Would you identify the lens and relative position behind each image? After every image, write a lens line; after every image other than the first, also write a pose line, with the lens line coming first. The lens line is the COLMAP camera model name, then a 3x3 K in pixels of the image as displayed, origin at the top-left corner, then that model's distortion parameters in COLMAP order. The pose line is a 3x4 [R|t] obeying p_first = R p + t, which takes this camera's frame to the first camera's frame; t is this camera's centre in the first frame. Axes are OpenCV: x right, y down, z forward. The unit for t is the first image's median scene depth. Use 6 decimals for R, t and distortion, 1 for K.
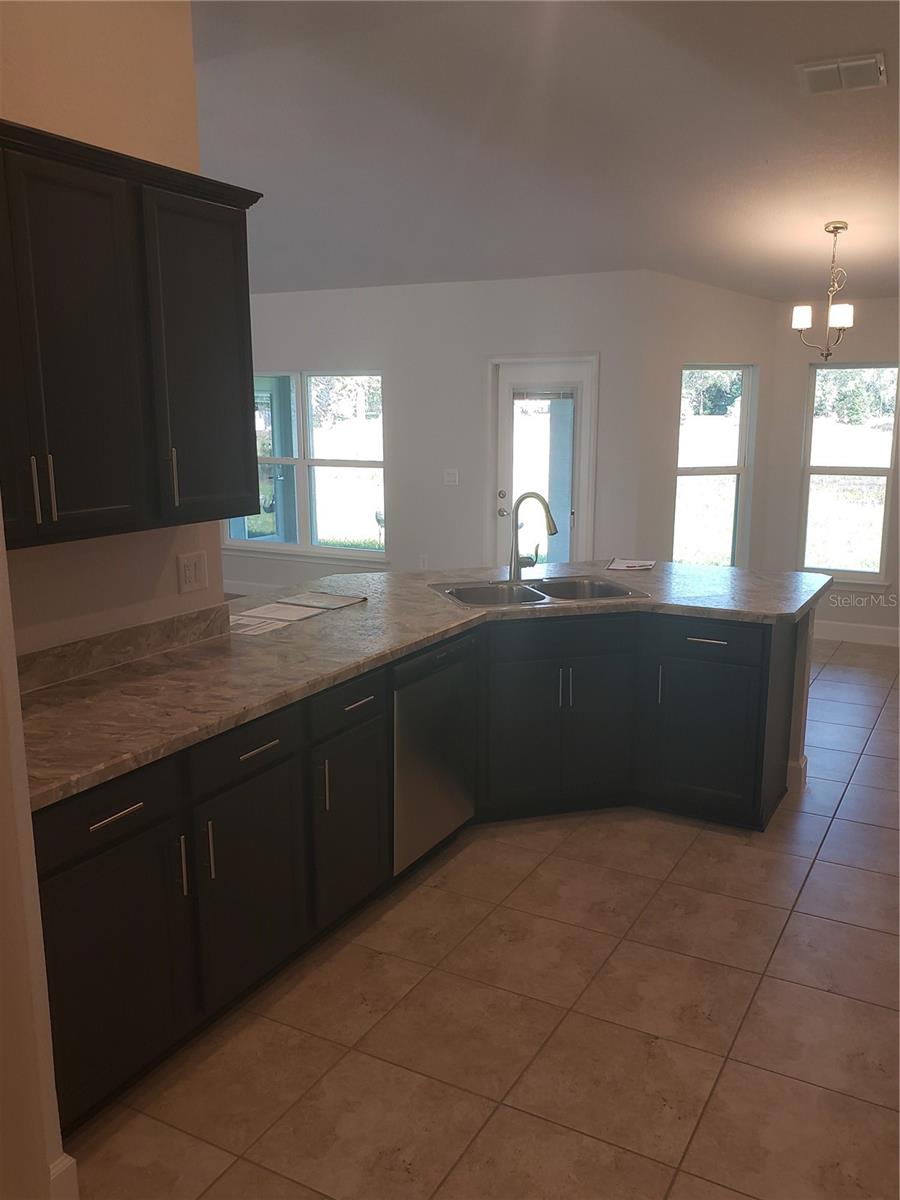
lens RADIAL K [[988.5, 0, 452.4], [0, 988.5, 605.1], [0, 0, 1]] dist [0.043783, -0.002709]
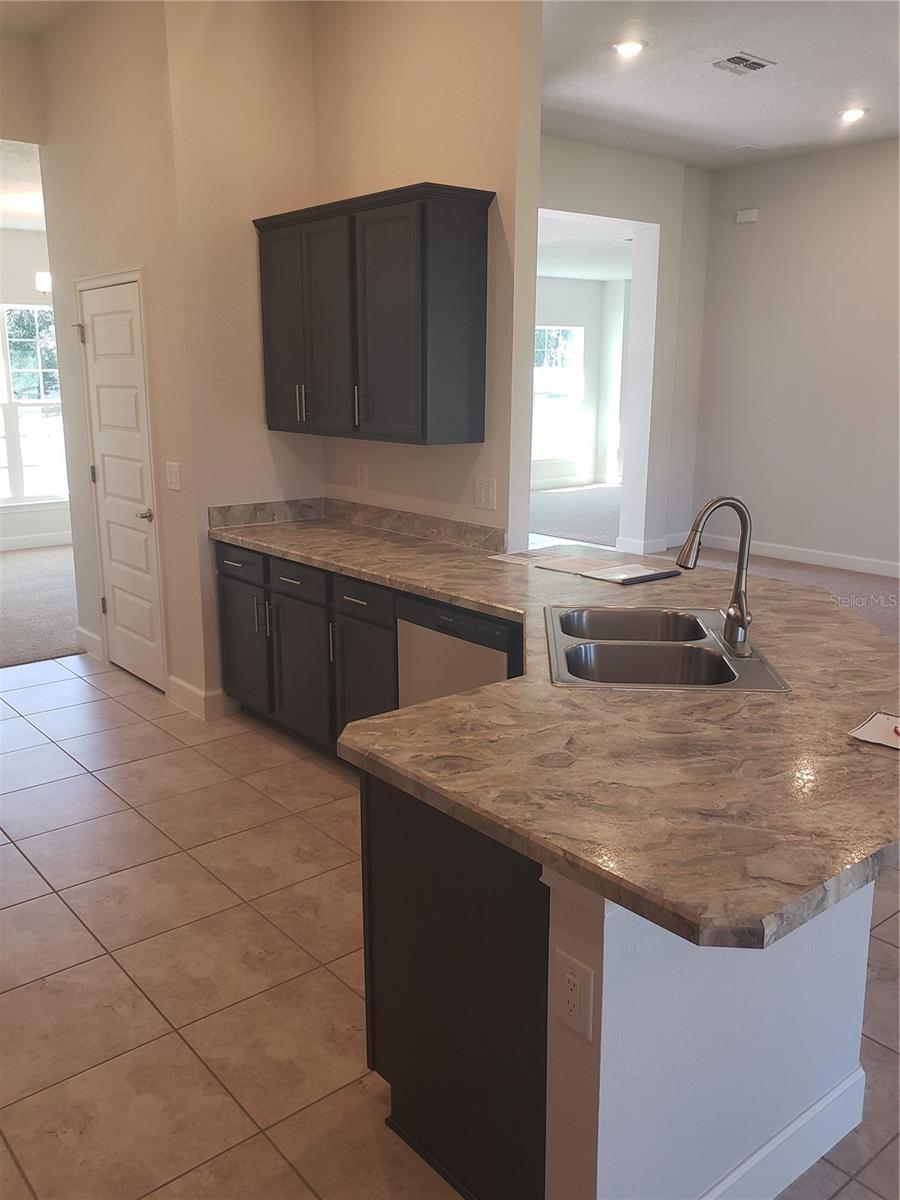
lens RADIAL K [[988.5, 0, 451.8], [0, 988.5, 598.0], [0, 0, 1]] dist [0.043783, -0.002709]
pose [[-0.357753, 0.216863, -0.908286, 0.895338], [-0.181922, 0.937838, 0.295574, -0.265664], [0.915924, 0.270980, -0.296062, 1.349022]]
